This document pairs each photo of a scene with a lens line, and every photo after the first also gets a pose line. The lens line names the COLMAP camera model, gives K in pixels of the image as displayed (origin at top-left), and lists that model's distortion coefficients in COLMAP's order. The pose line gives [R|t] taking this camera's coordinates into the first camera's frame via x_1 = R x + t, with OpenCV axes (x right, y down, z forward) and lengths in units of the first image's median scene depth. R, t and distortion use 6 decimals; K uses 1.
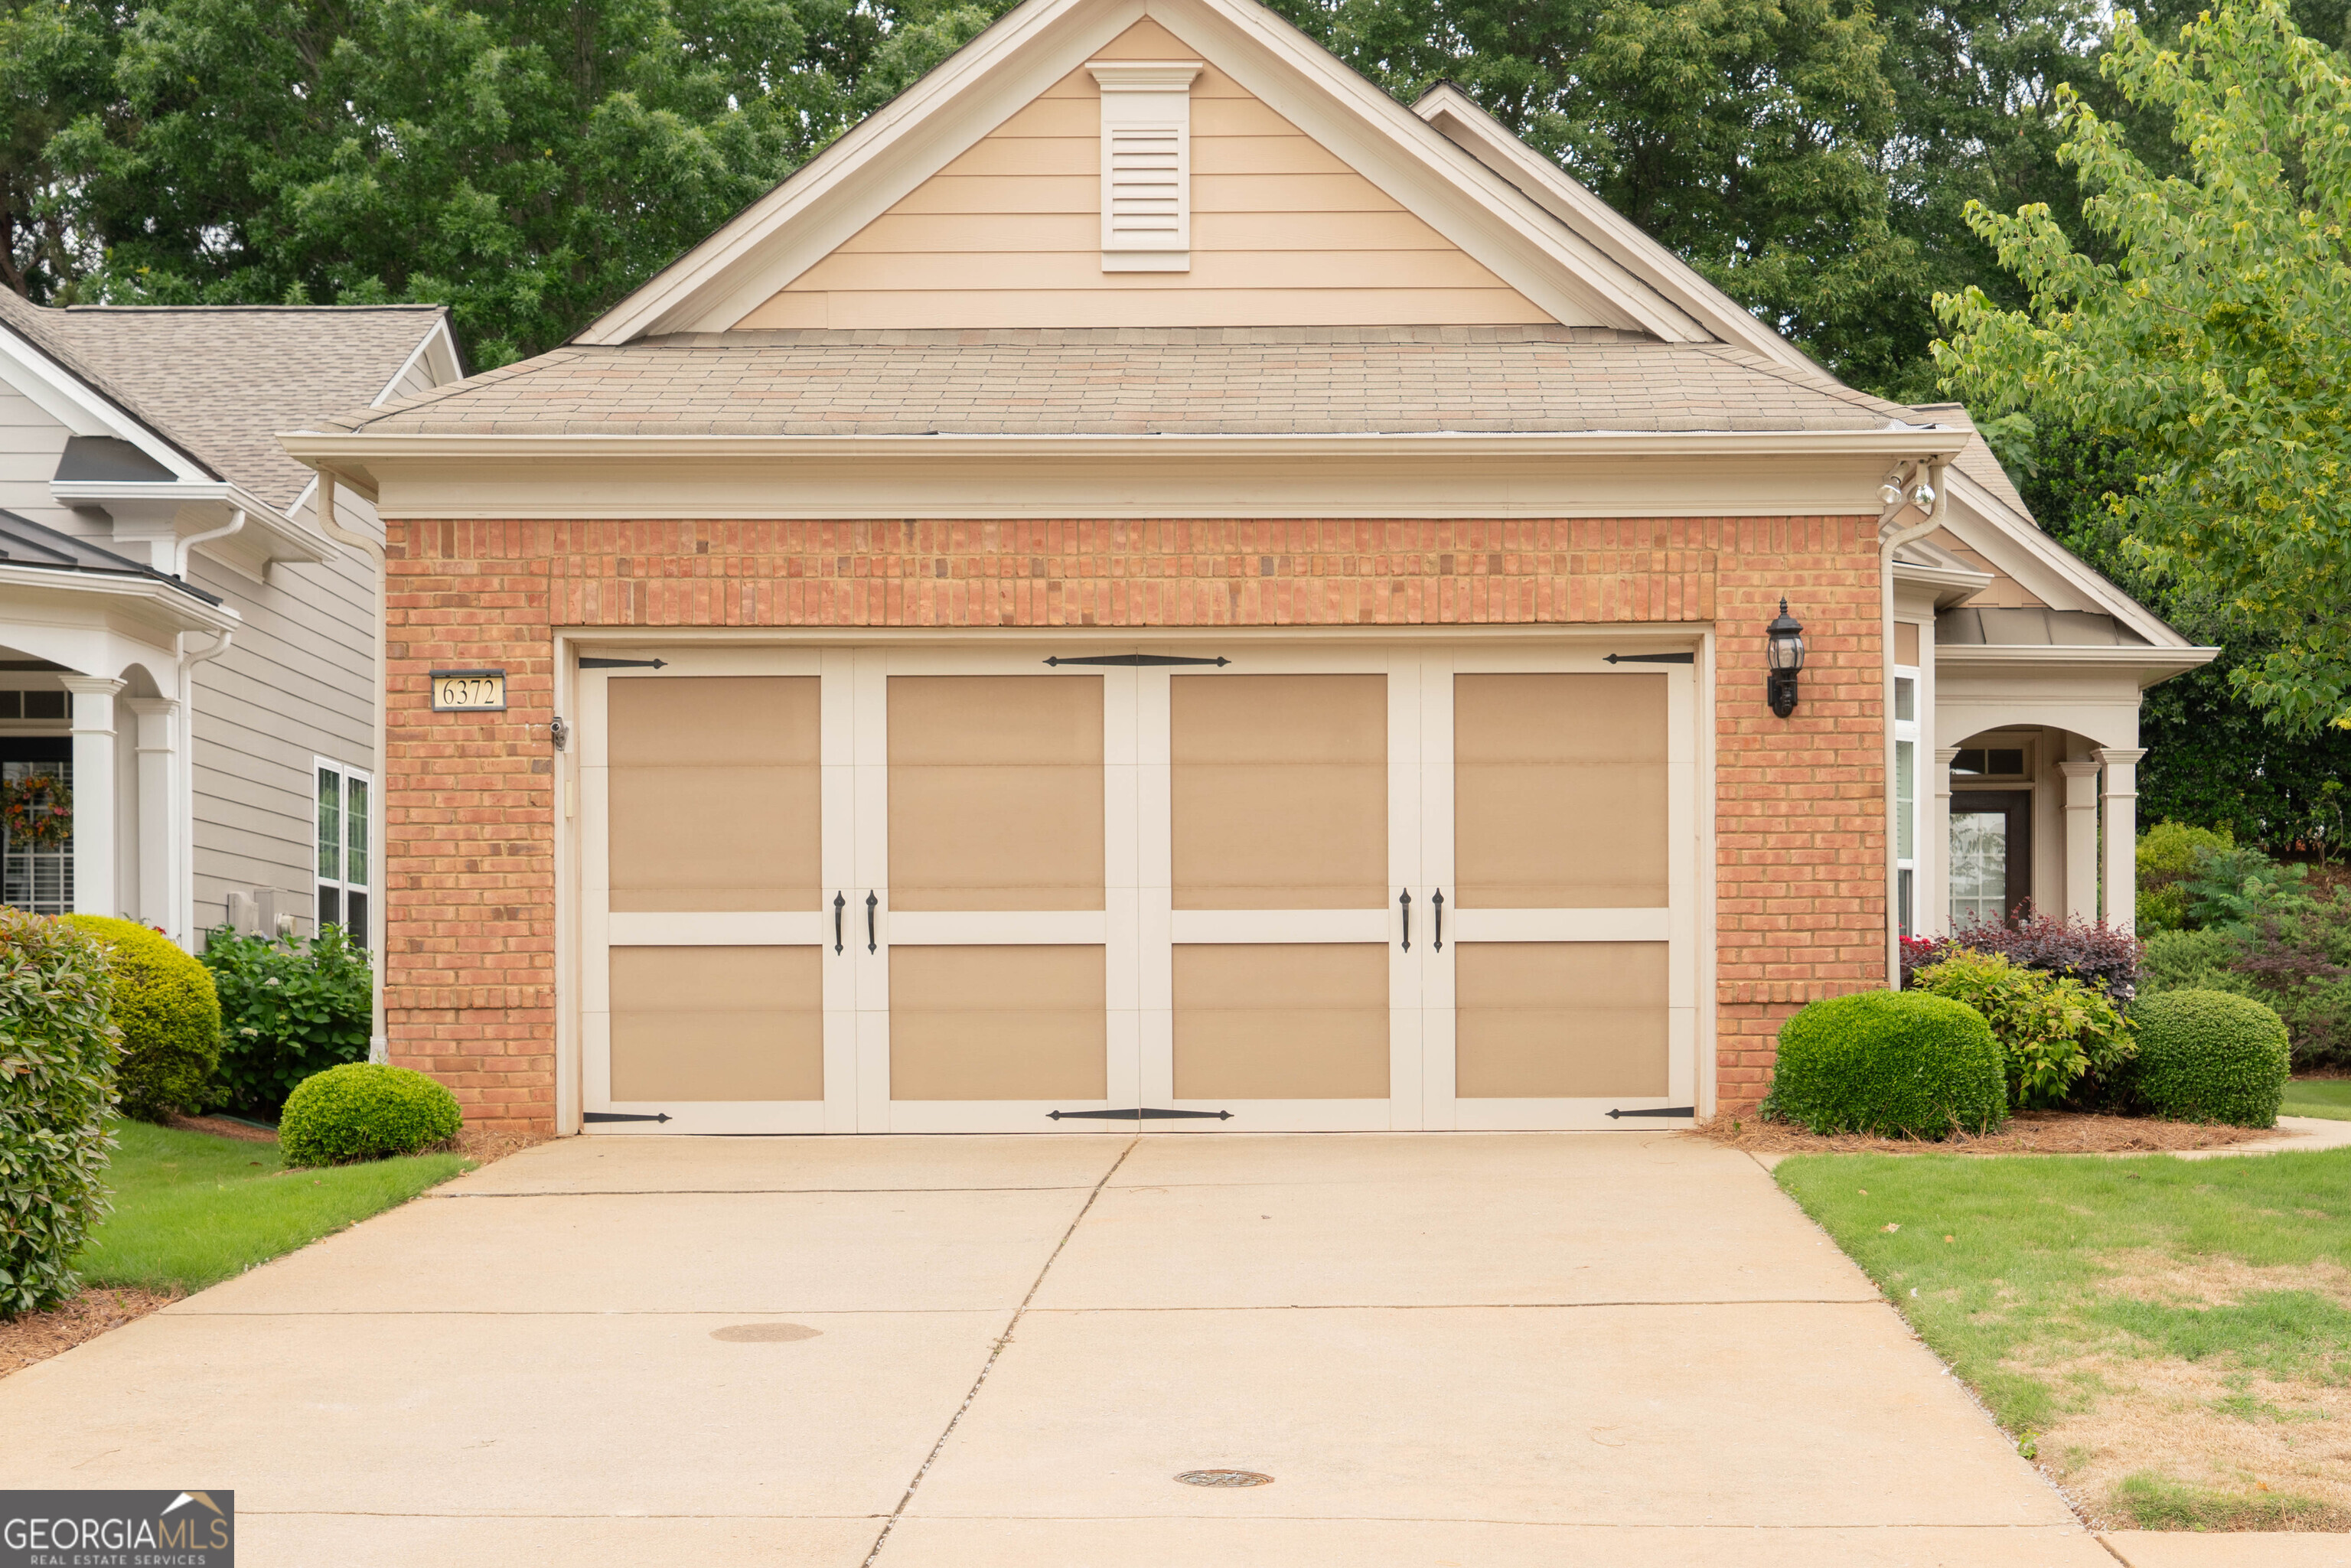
lens RADIAL K [[4049.0, 0, 1175.5], [0, 4049.0, 784.0], [0, 0, 1]] dist [0.047245, -0.054751]
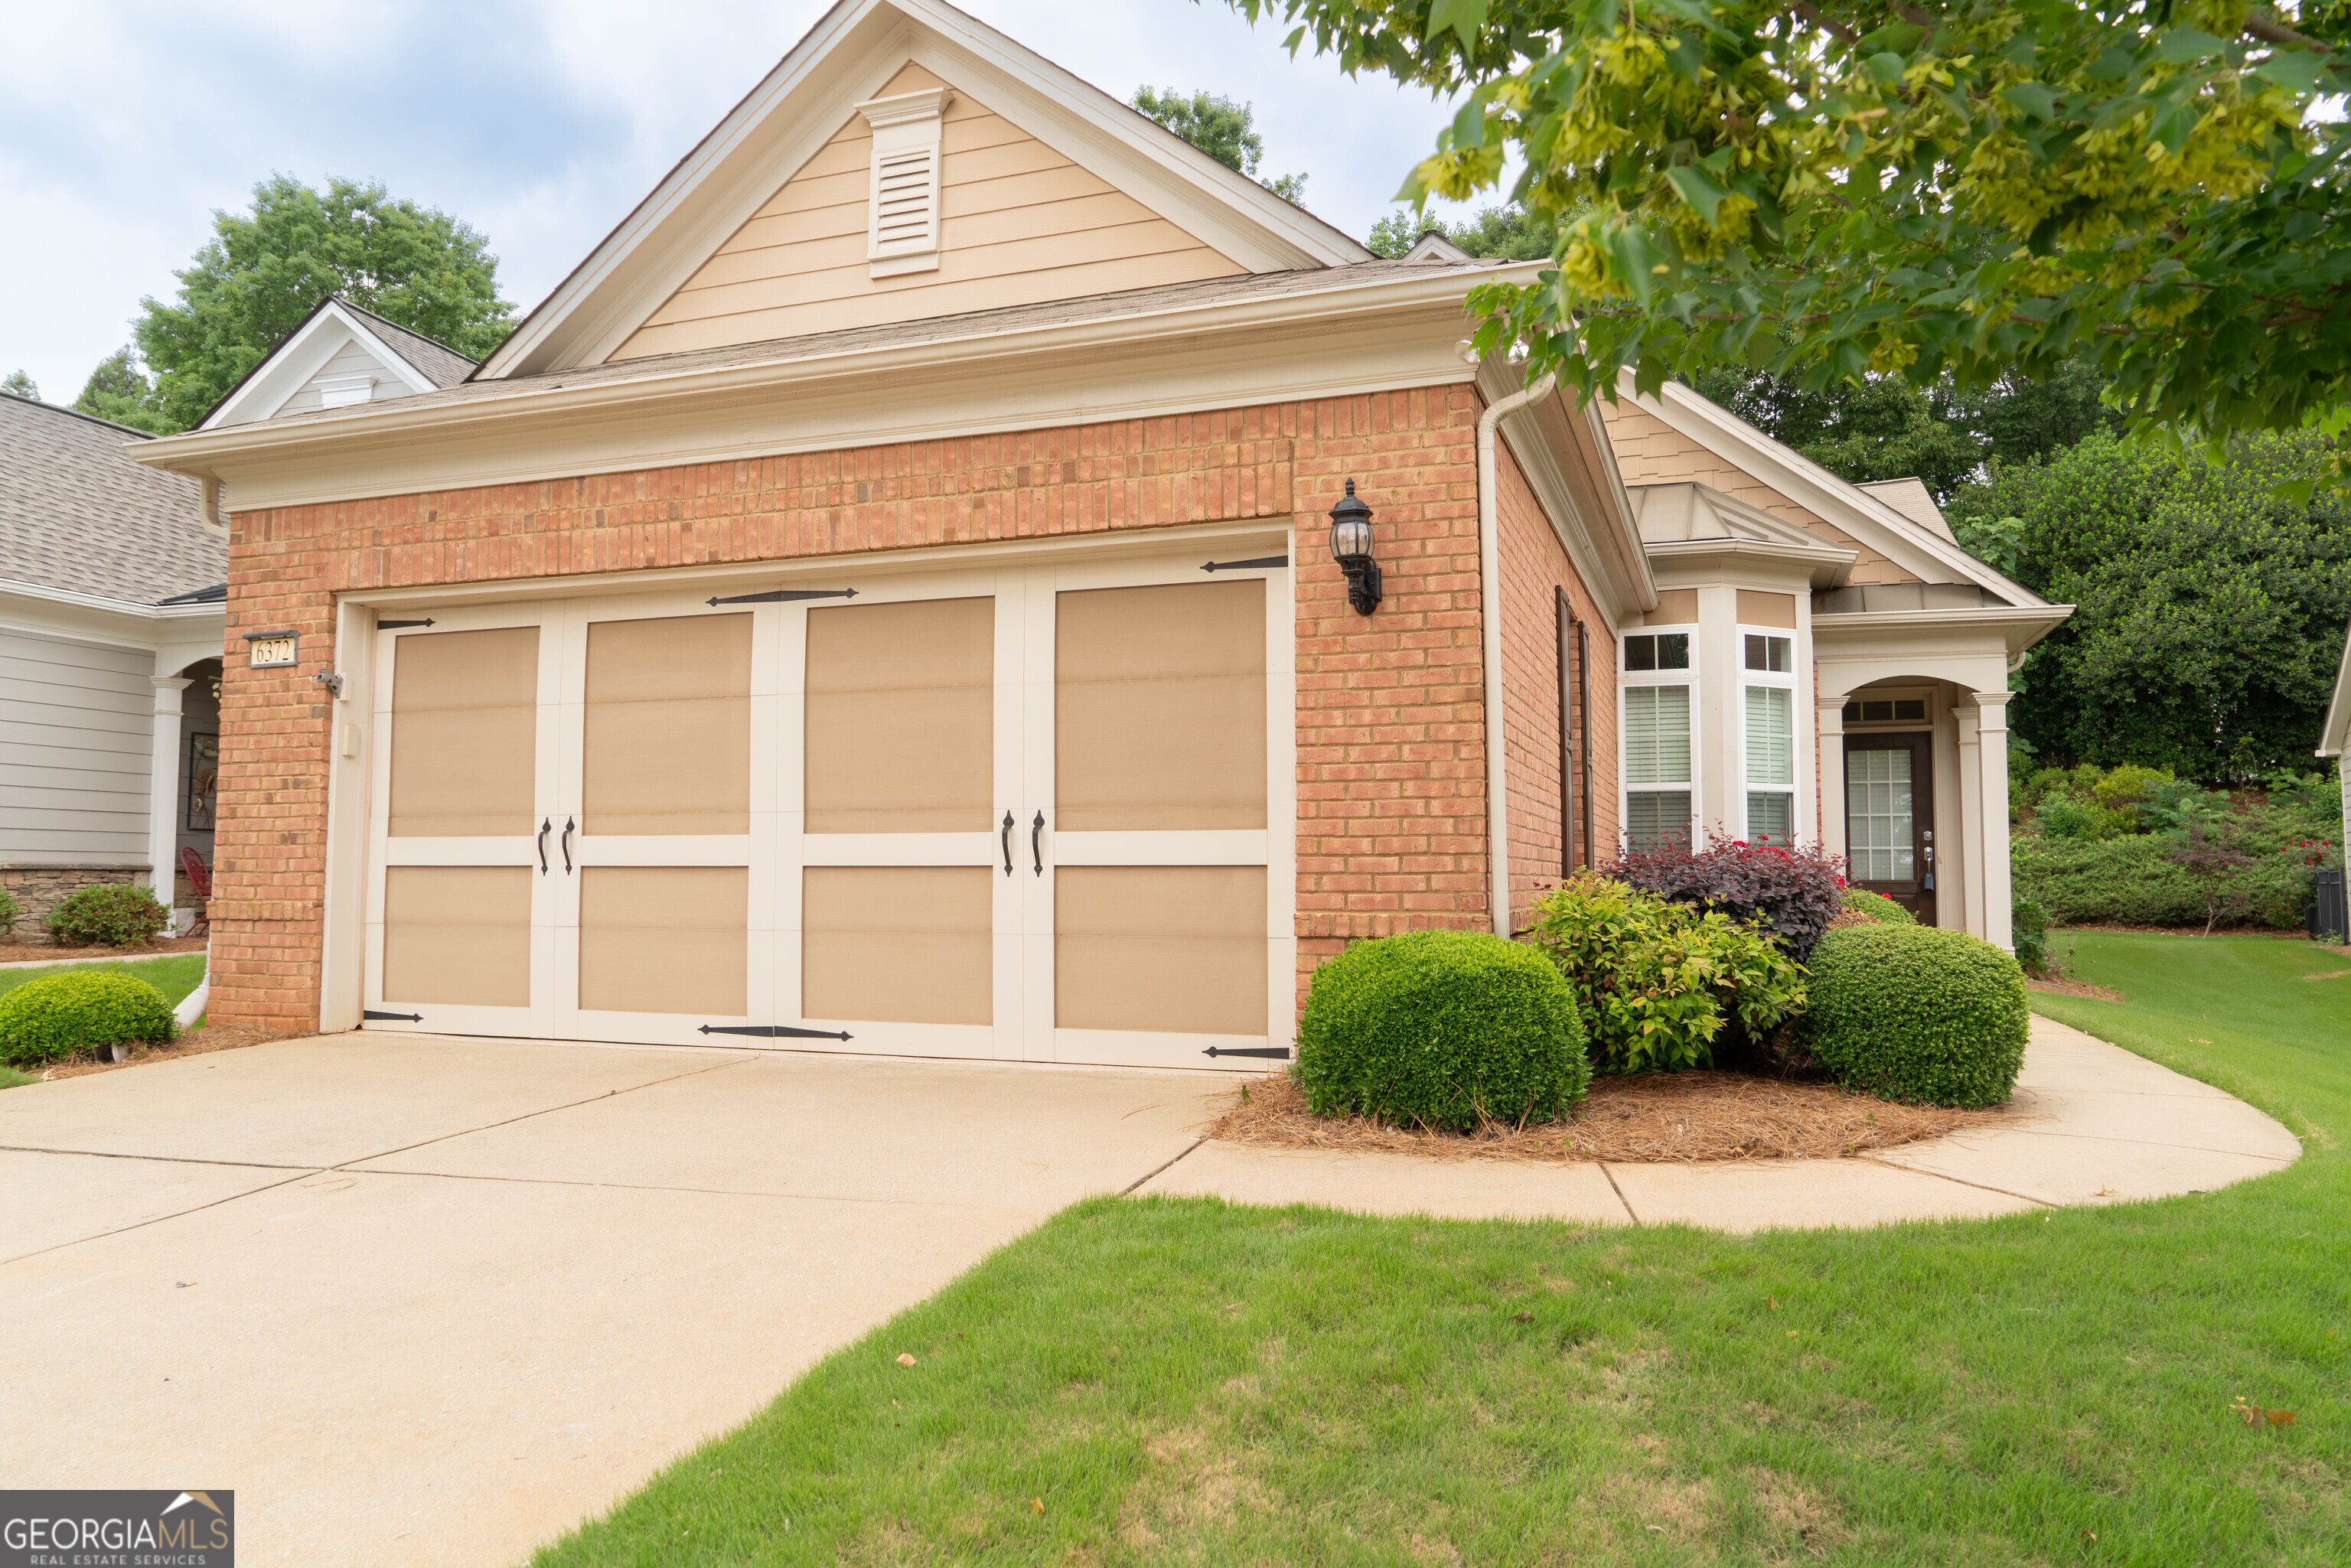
lens RADIAL K [[1552.4, 0, 1171.1], [0, 1552.4, 707.0], [0, 0, 1]] dist [-0.007419, -0.001240]
pose [[0.937846, -0.031565, -0.345614, 0.227028], [0.016415, 0.998775, -0.046674, 0.018956], [0.346664, 0.038100, 0.937215, 0.665118]]
